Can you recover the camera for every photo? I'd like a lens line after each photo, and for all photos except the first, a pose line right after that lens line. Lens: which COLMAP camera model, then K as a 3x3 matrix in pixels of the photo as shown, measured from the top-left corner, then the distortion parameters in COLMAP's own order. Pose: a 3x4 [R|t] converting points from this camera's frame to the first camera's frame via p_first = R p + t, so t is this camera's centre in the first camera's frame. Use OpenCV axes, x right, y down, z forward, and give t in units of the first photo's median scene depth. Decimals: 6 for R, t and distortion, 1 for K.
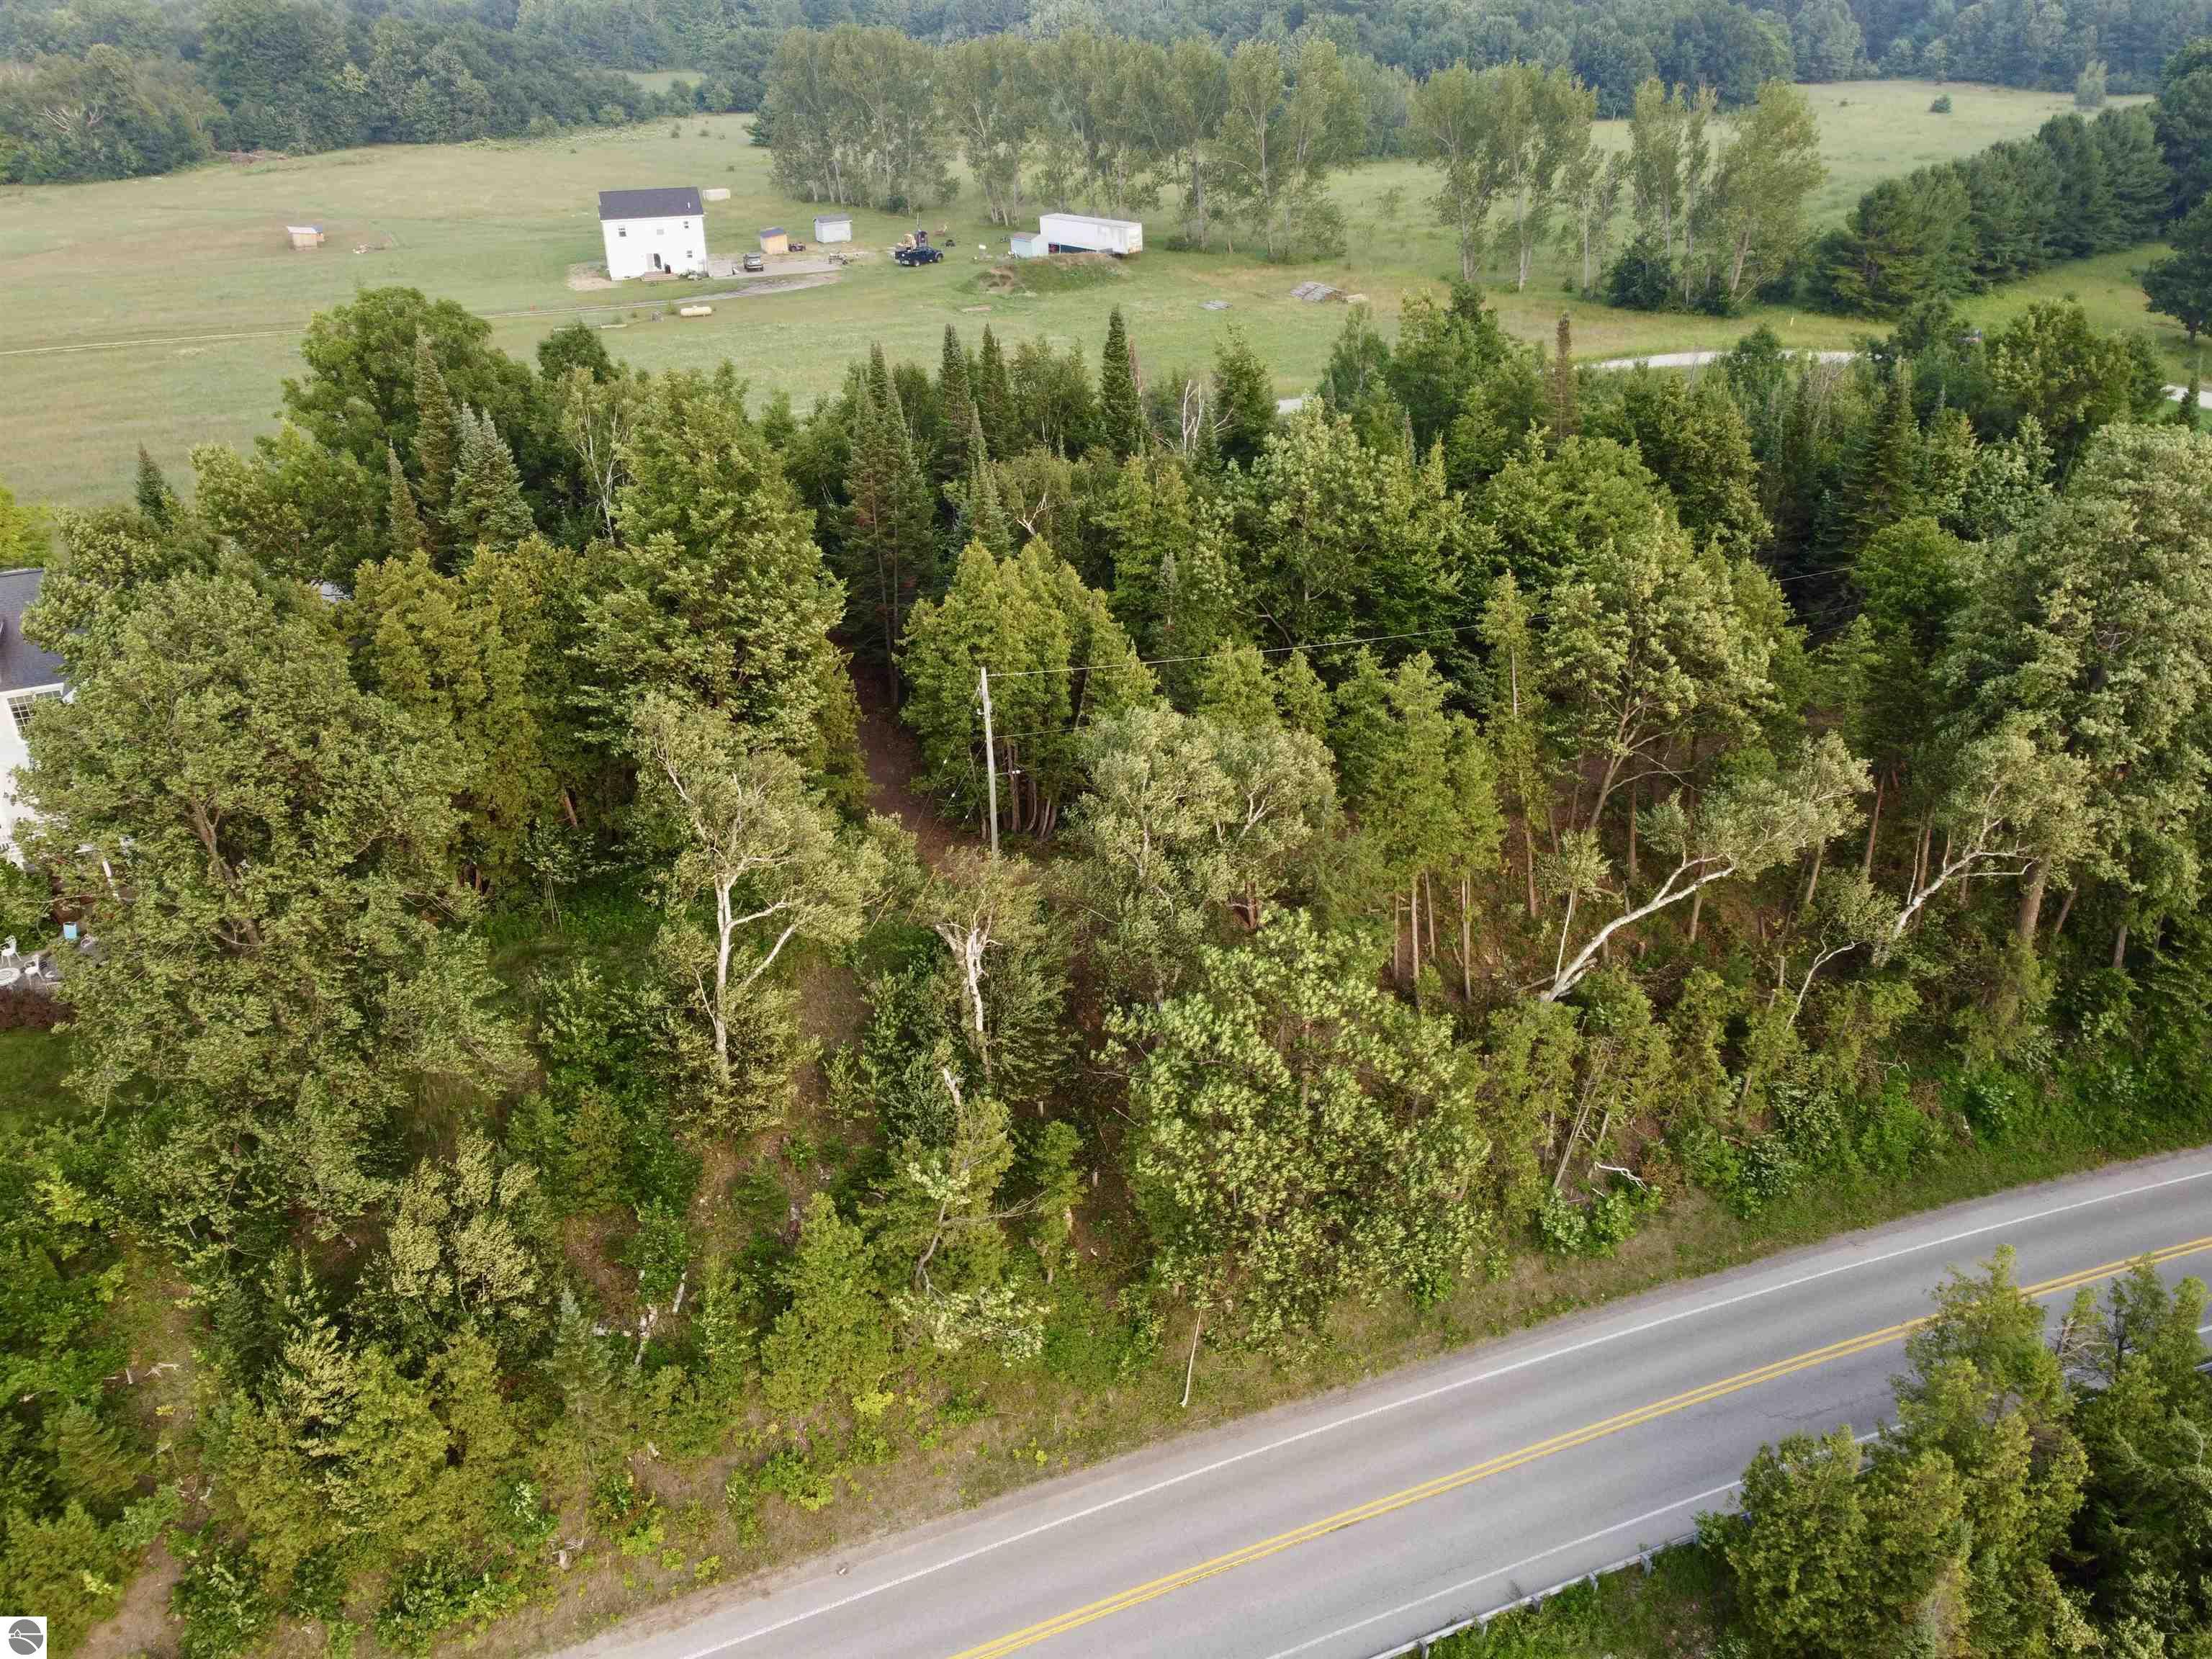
lens RADIAL K [[1621.0, 0, 1106.0], [0, 1621.0, 829.5], [0, 0, 1]] dist [-0.016089, 0.004275]
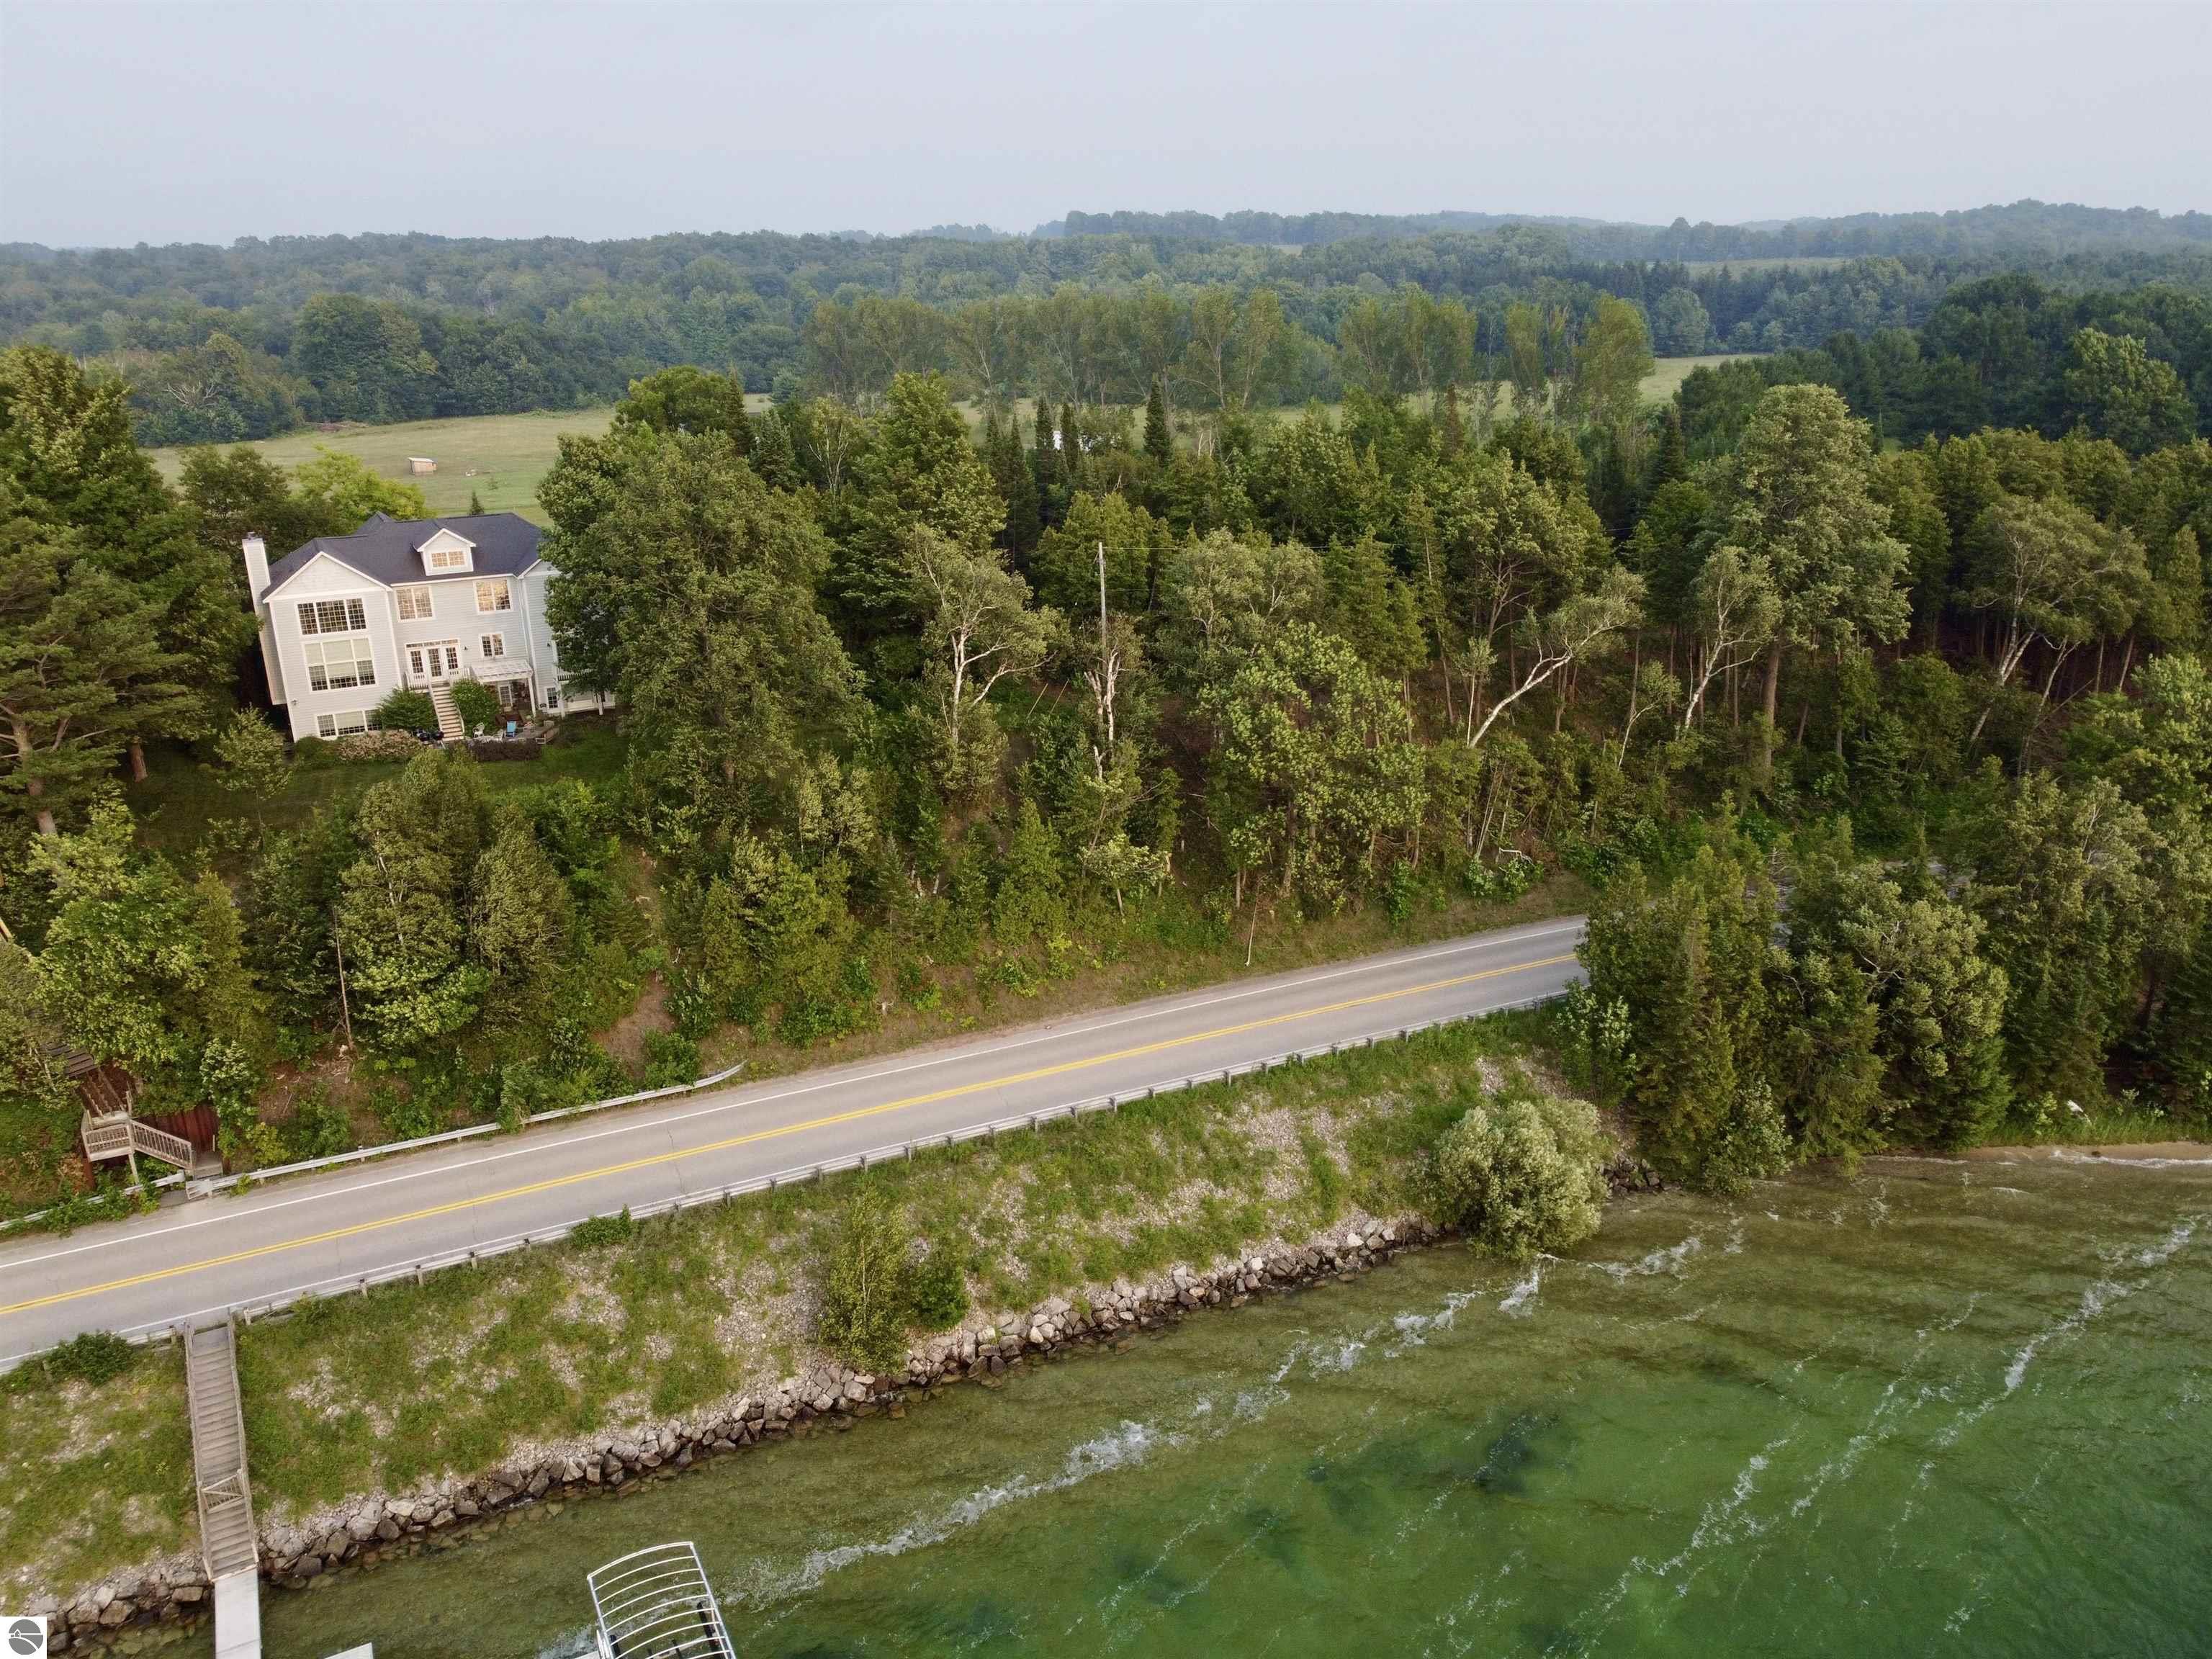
lens RADIAL K [[1582.4, 0, 1100.3], [0, 1582.4, 822.5], [0, 0, 1]] dist [-0.010624, -0.004787]
pose [[0.999360, -0.022925, 0.027456, -0.121312], [0.027278, 0.984987, -0.170461, 0.430332], [-0.023136, 0.171100, 0.984982, -0.488485]]
